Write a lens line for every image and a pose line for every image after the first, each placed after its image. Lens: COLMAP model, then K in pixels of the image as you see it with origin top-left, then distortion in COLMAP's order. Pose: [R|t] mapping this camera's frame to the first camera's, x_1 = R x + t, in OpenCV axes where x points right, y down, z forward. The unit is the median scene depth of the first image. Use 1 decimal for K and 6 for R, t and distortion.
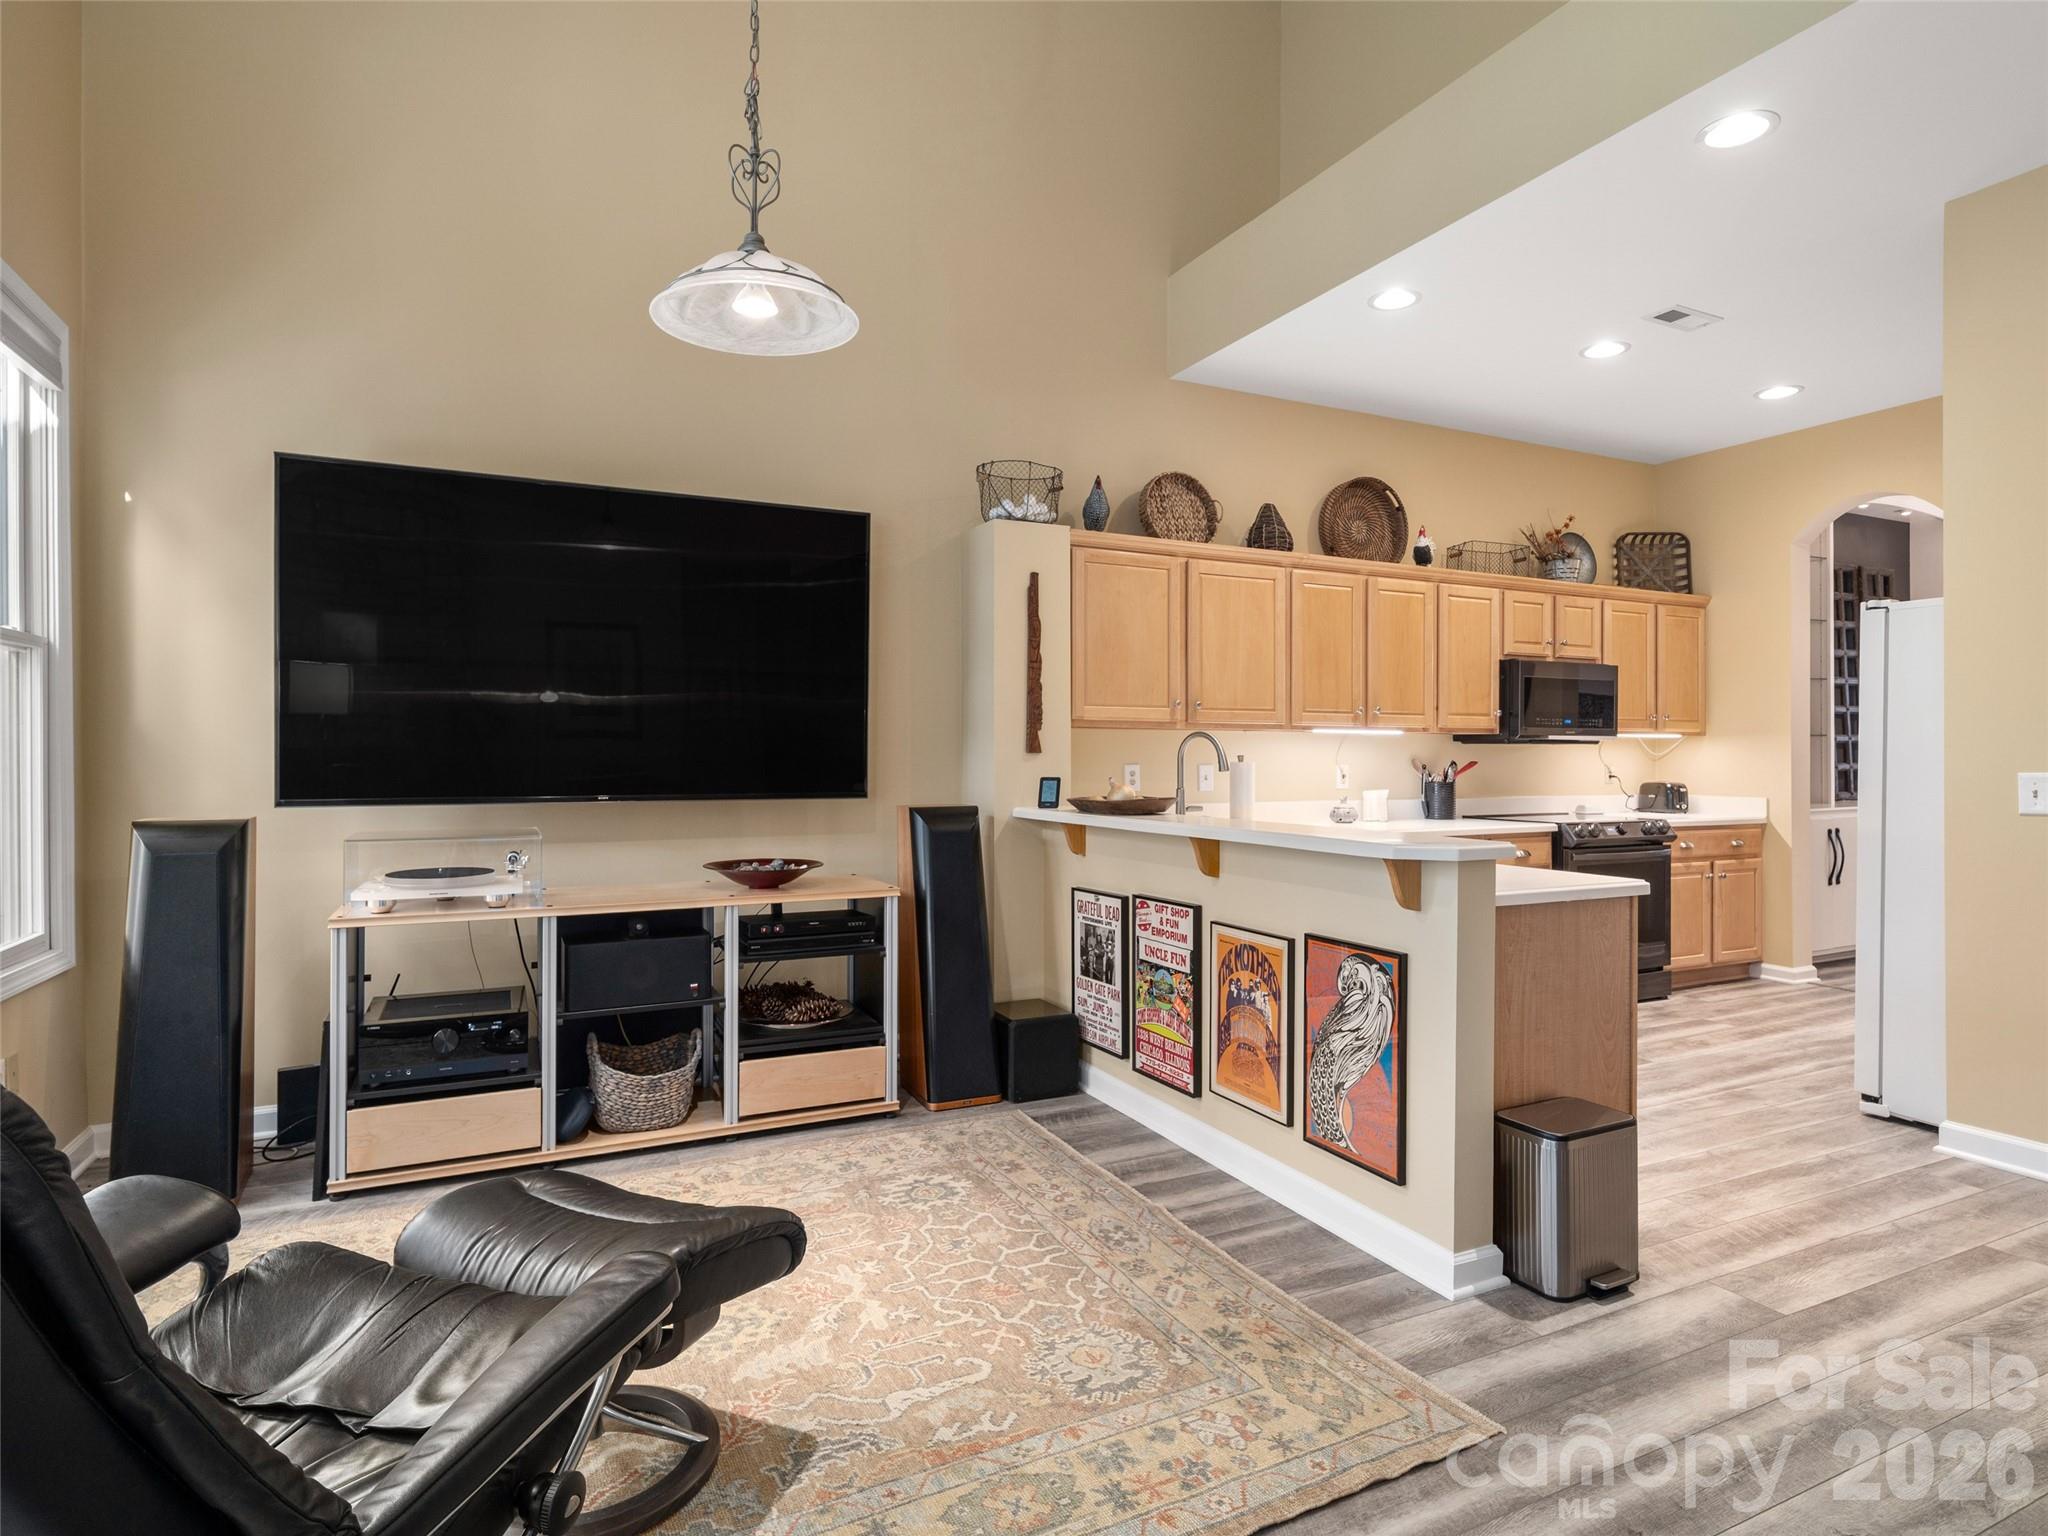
lens RADIAL K [[1106.4, 0, 1024.0], [0, 1106.4, 768.0], [0, 0, 1]] dist [0.001697, 0.000277]
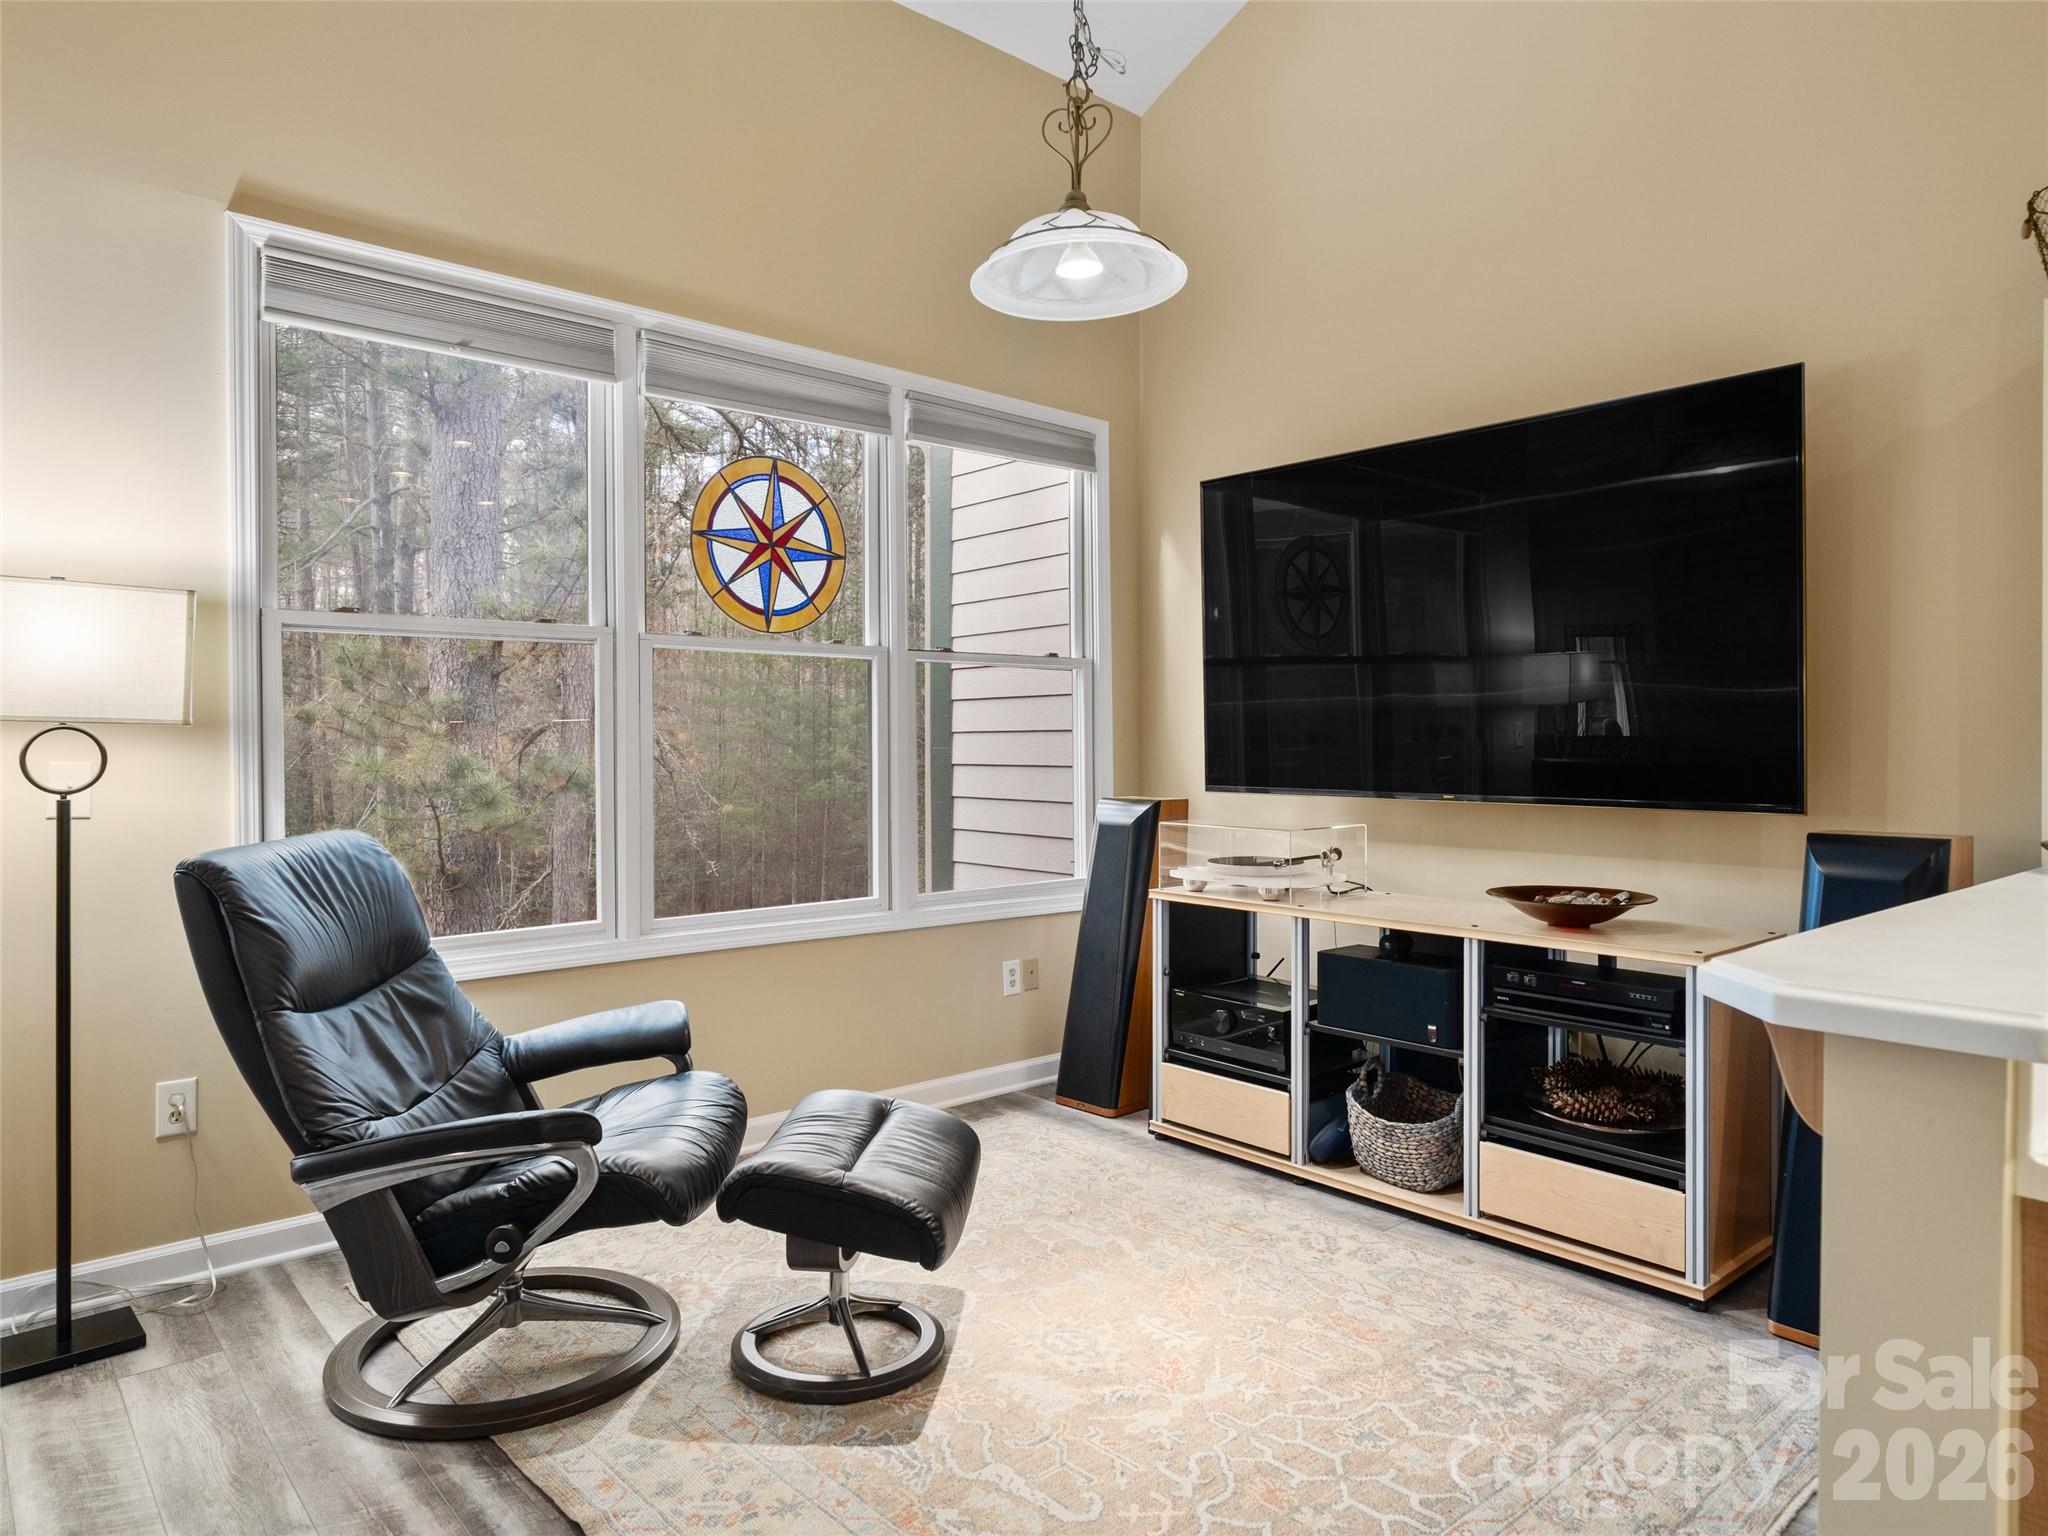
lens RADIAL K [[1301.4, 0, 1023.7], [0, 1301.4, 760.3], [0, 0, 1]] dist [0.002358, -0.001267]
pose [[0.254896, 0.012823, -0.966884, 0.582702], [-0.010062, 0.999893, 0.010608, -0.009229], [0.966916, 0.007025, 0.254997, 0.484967]]
